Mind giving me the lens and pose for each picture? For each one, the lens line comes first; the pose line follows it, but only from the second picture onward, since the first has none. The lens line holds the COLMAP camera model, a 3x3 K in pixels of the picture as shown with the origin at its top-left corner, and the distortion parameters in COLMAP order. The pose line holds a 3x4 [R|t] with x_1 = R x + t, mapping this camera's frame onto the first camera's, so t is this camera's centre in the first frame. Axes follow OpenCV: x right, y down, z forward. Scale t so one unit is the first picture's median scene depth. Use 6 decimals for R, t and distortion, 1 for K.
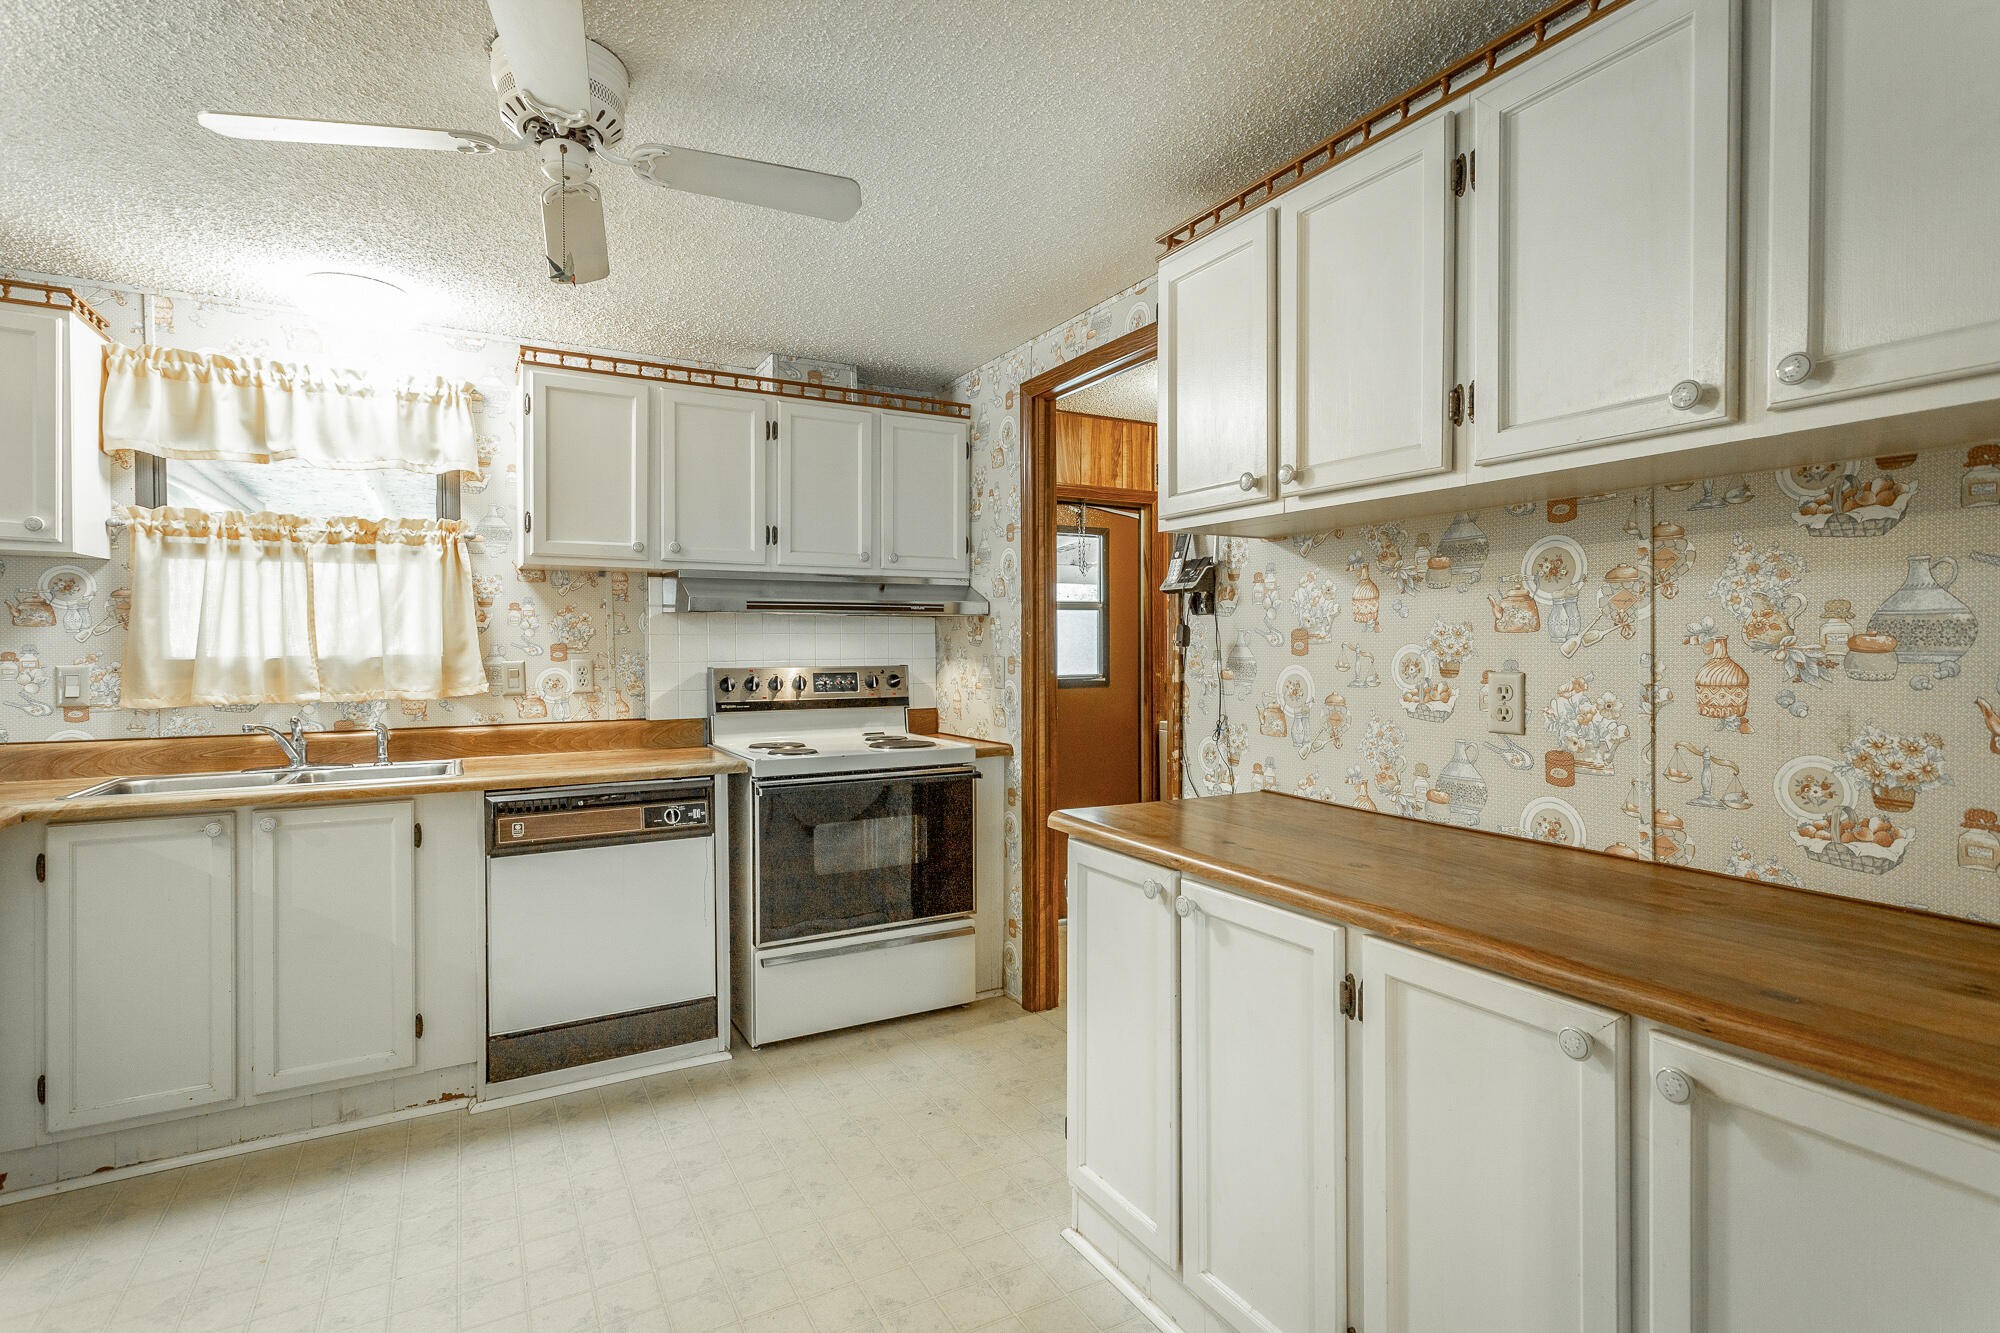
lens RADIAL K [[955.1, 0, 1003.5], [0, 955.1, 660.1], [0, 0, 1]] dist [0.000956, 0.000048]
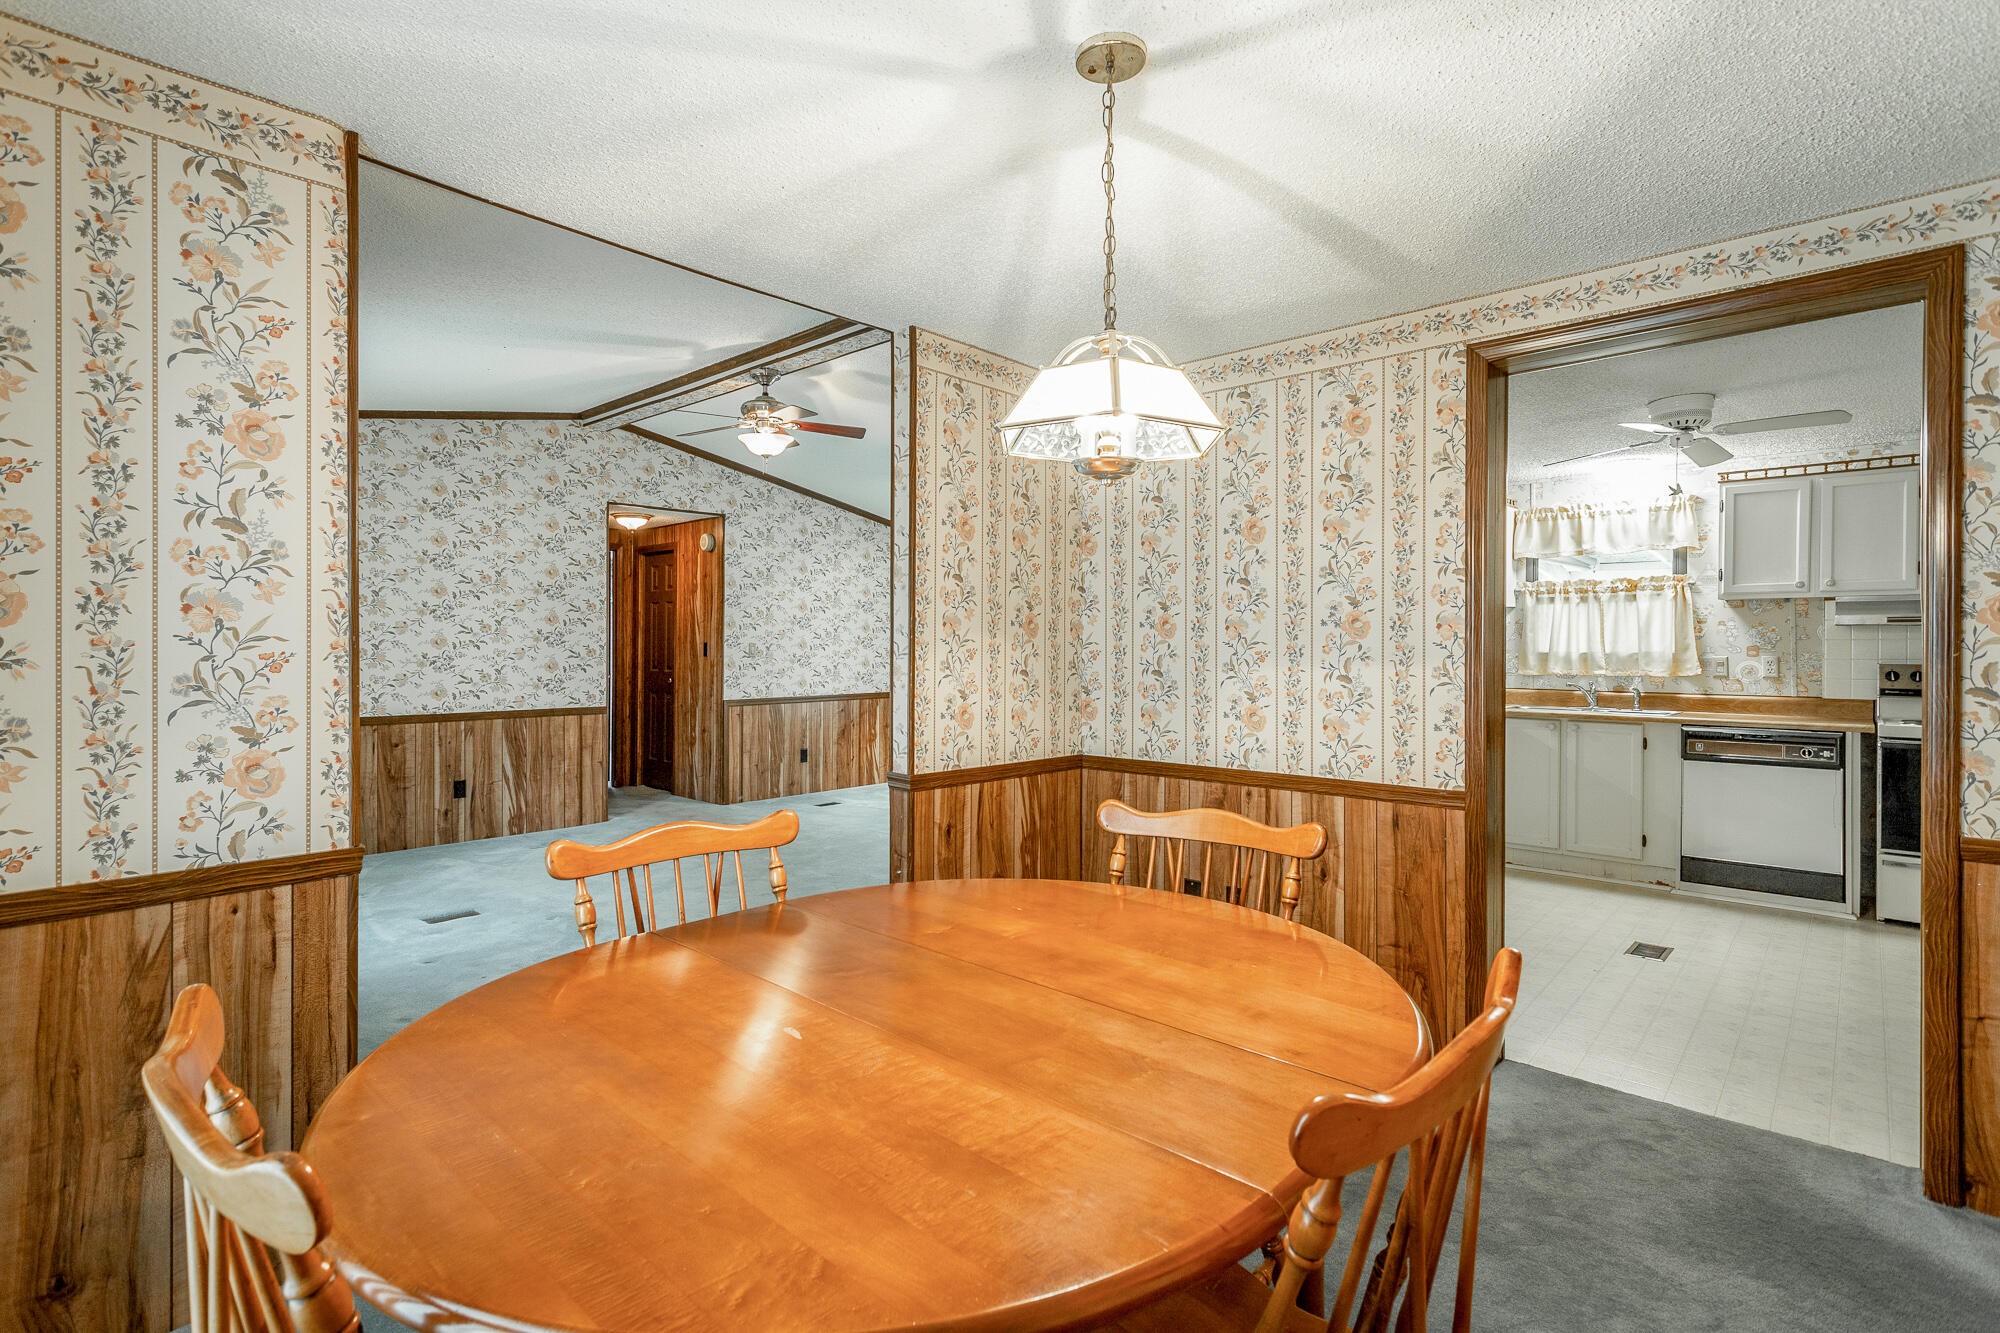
lens RADIAL K [[953.9, 0, 993.4], [0, 953.9, 643.7], [0, 0, 1]] dist [0.015522, -0.000124]
pose [[0.316441, 0.002507, -0.948609, 0.679609], [-0.020585, 0.999779, -0.004225, 0.012329], [0.948389, 0.020864, 0.316423, -0.730461]]
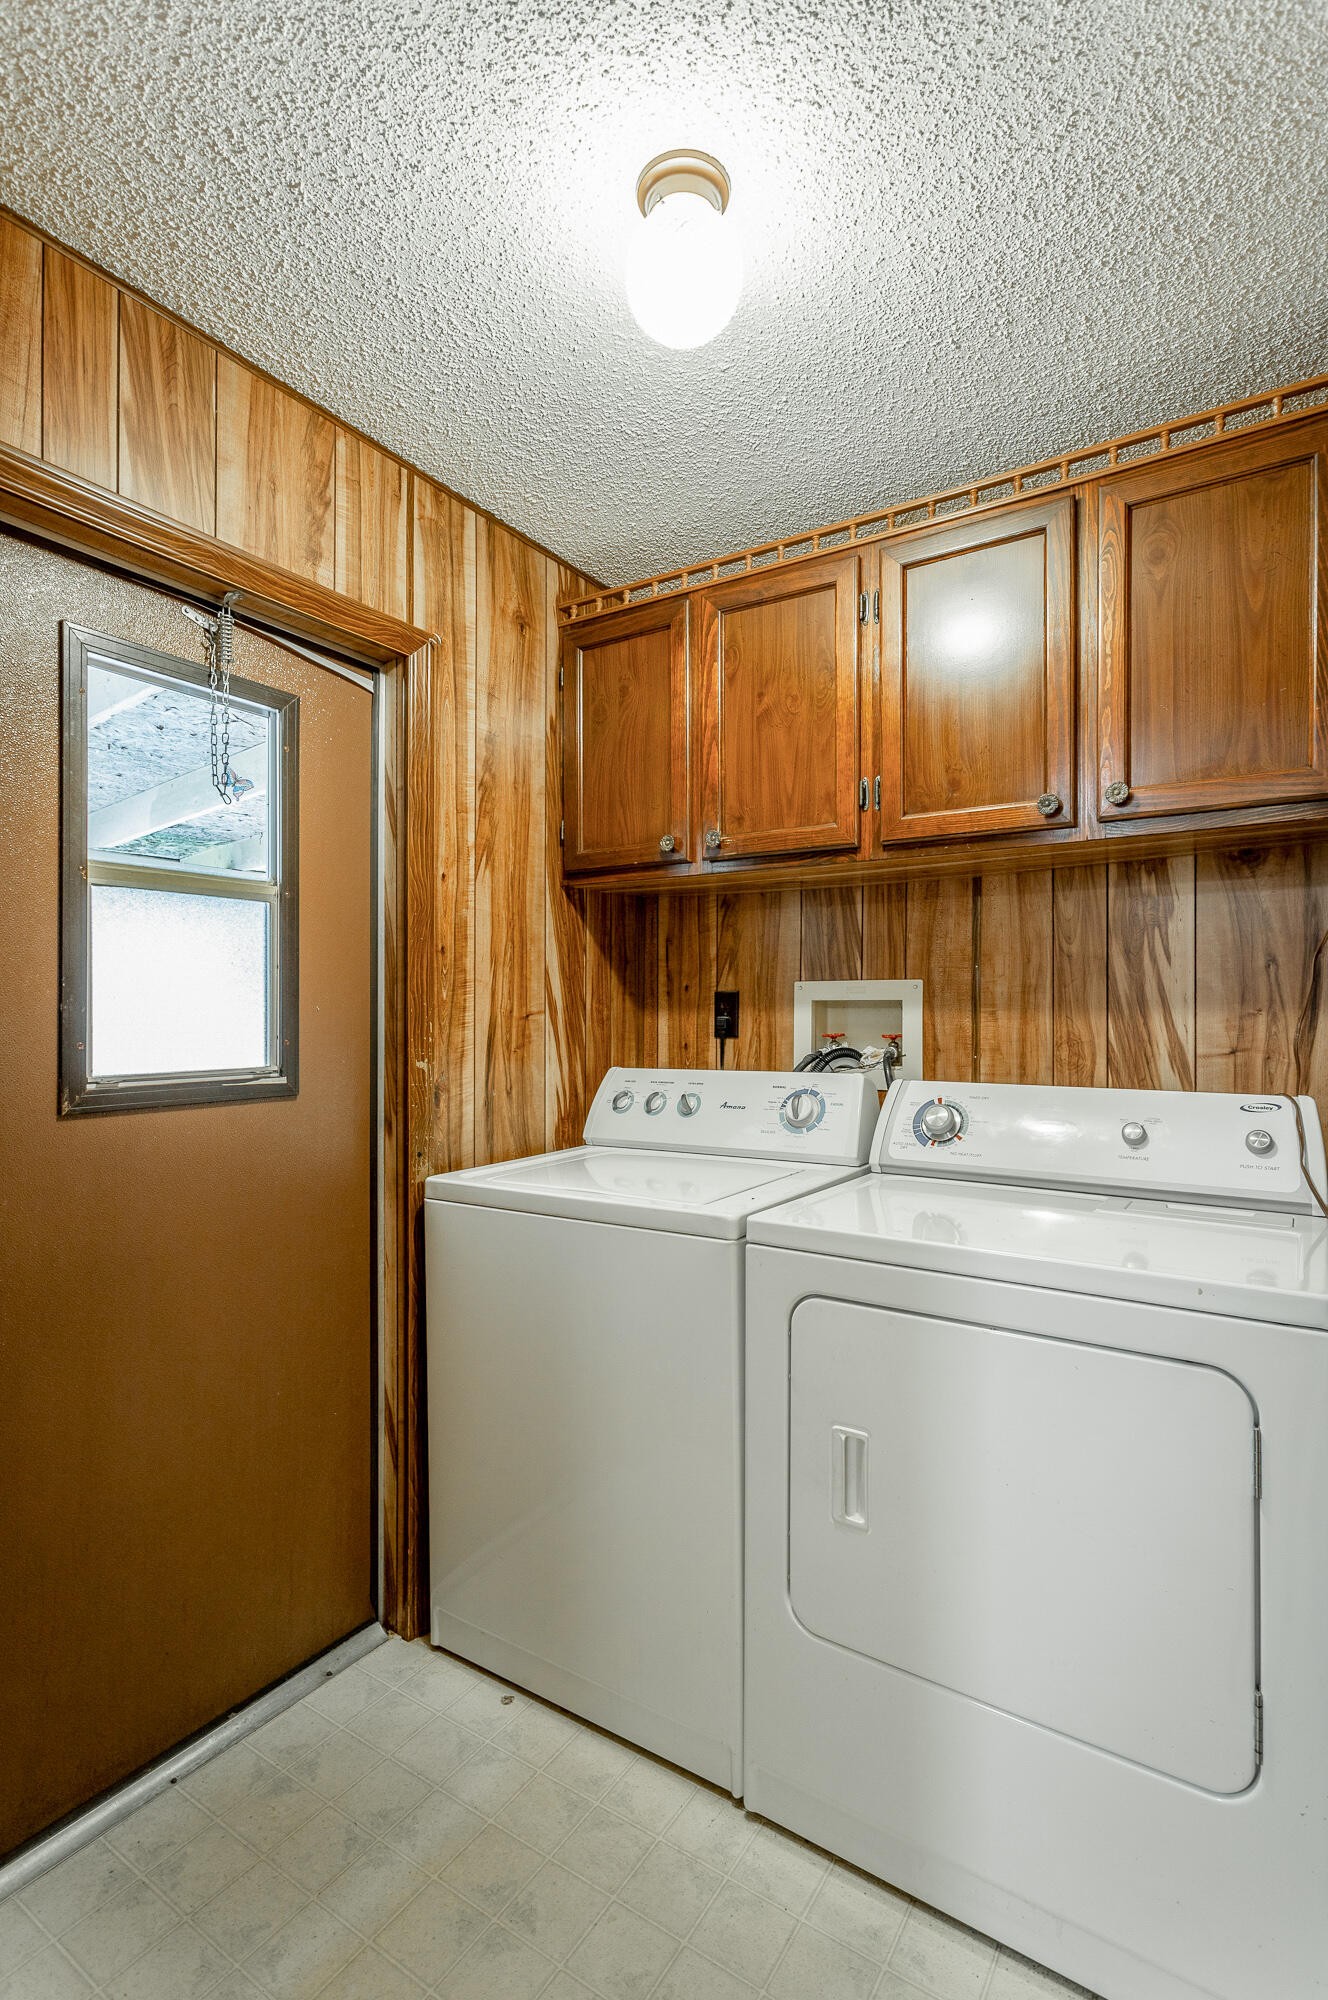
lens RADIAL K [[966.8, 0, 661.0], [0, 966.8, 1005.7], [0, 0, 1]] dist [0.007039, 0.000589]
pose [[0.895167, 0.010736, 0.445601, 0.096507], [0.003665, 0.999499, -0.031445, 0.004259], [-0.445715, 0.029781, 0.894679, 0.825940]]
